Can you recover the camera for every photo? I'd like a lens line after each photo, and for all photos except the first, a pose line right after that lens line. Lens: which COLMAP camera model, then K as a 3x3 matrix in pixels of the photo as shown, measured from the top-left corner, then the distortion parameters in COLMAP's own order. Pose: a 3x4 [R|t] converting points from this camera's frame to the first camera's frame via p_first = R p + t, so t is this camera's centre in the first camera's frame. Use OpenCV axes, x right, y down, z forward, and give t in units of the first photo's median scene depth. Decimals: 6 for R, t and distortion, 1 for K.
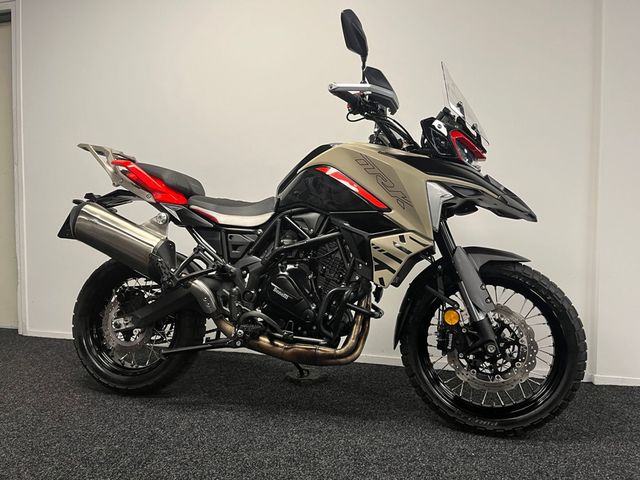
lens RADIAL K [[496.8, 0, 320.0], [0, 496.8, 240.0], [0, 0, 1]] dist [0.042610, -0.004953]
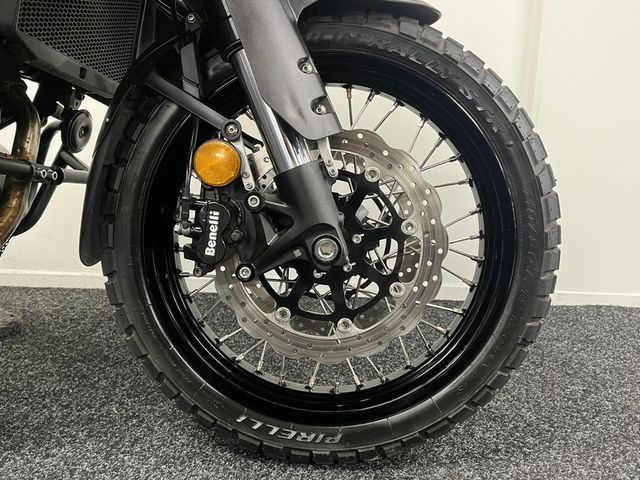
lens RADIAL K [[496.8, 0, 320.0], [0, 496.8, 240.0], [0, 0, 1]] dist [0.042610, -0.004953]
pose [[0.975753, -0.031398, 0.216612, 0.241199], [-0.007330, 0.984415, 0.175710, 0.137333], [-0.218753, -0.173037, 0.960315, 0.614602]]
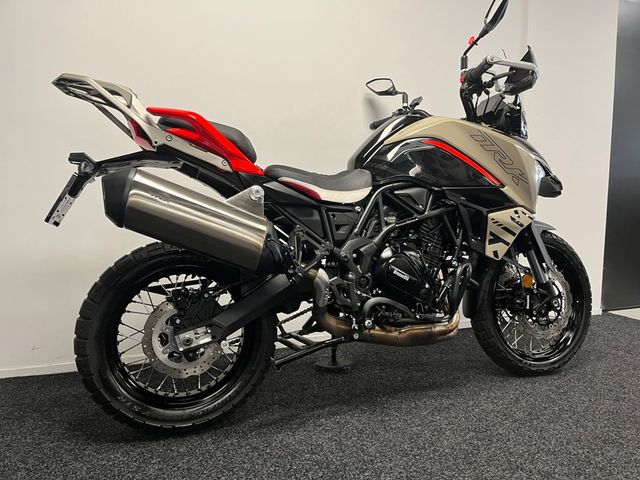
lens RADIAL K [[496.8, 0, 320.0], [0, 496.8, 240.0], [0, 0, 1]] dist [0.042610, -0.004953]
pose [[0.811267, -0.052405, 0.582323, -0.727681], [0.022867, 0.998057, 0.057960, -0.015068], [-0.584229, -0.033705, 0.810889, 0.332265]]
